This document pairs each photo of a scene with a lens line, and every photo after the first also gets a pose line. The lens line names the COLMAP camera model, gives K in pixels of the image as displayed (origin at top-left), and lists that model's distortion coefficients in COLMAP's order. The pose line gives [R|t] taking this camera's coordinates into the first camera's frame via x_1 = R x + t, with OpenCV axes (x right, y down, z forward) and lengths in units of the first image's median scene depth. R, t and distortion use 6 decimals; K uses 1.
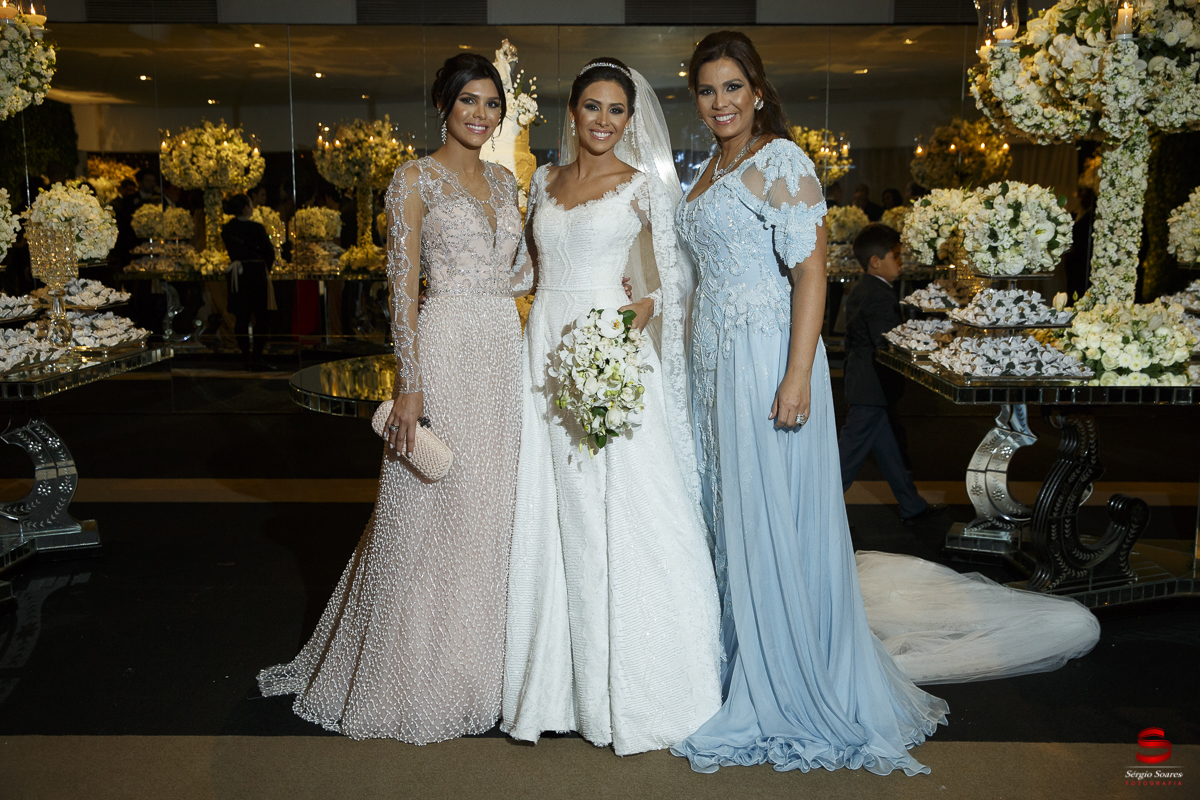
lens RADIAL K [[1211.0, 0, 600.0], [0, 1211.0, 400.0], [0, 0, 1]] dist [-0.008451, 0.106828]
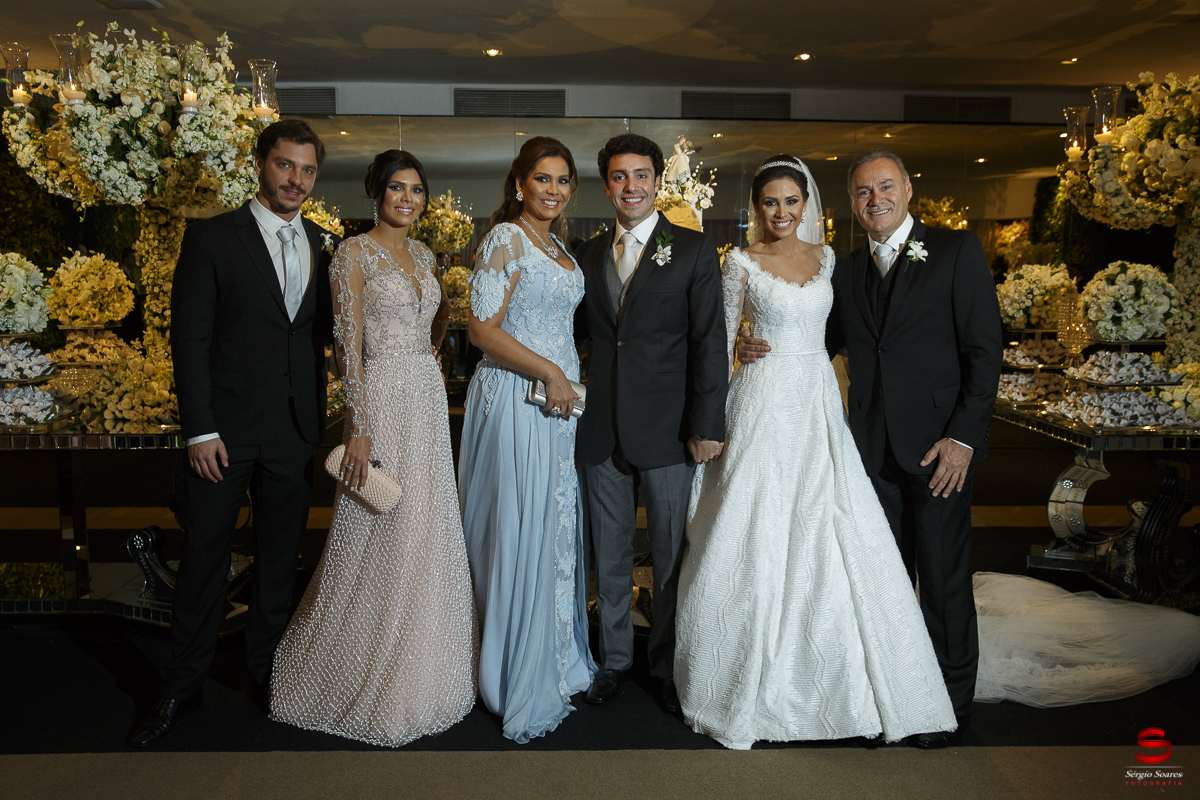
lens RADIAL K [[1014.5, 0, 600.0], [0, 1014.5, 400.0], [0, 0, 1]] dist [-0.046350, 0.073724]
pose [[0.999171, 0.000530, 0.040699, -0.184428], [0.000448, 0.999711, -0.024030, -0.018310], [-0.040700, 0.024028, 0.998882, 0.033277]]
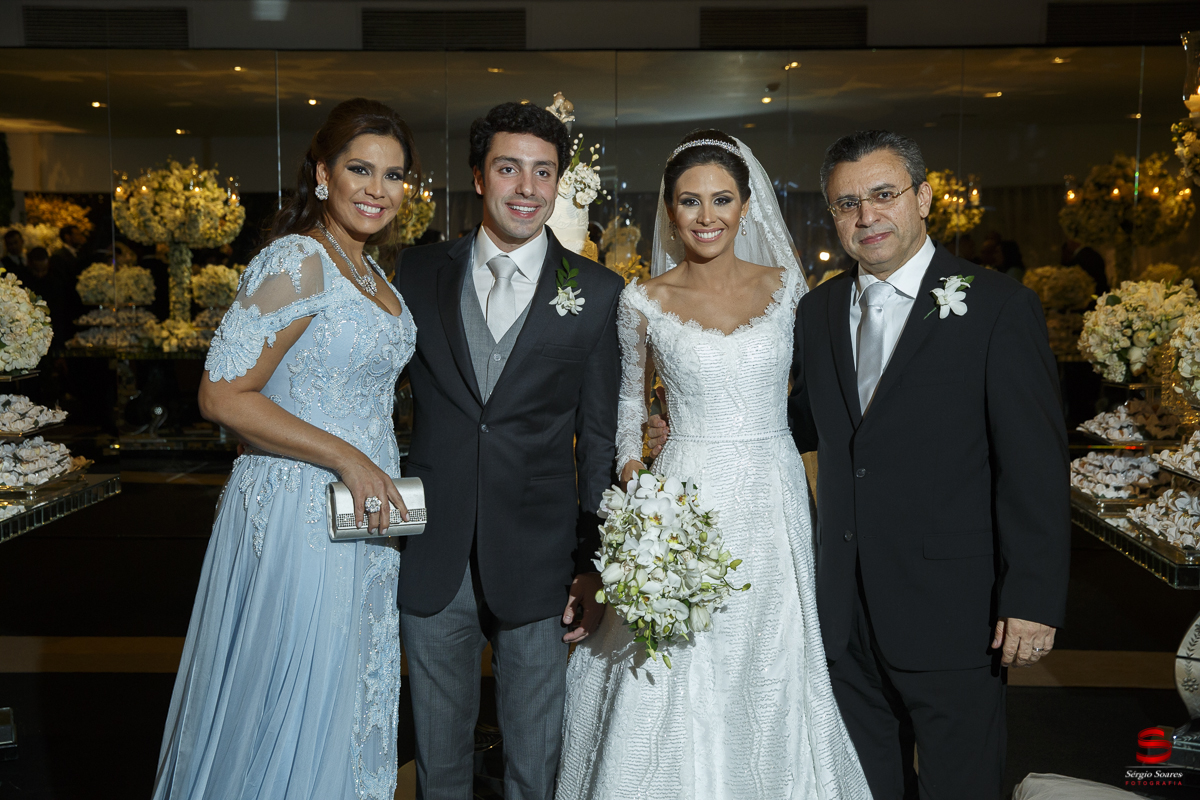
lens RADIAL K [[1497.1, 0, 600.0], [0, 1497.1, 400.0], [0, 0, 1]] dist [0.070288, 0.071339]
pose [[0.999370, 0.003978, -0.035277, -0.016322], [-0.005949, 0.998416, -0.055941, -0.047117], [0.034998, 0.056115, 0.997811, 0.057949]]
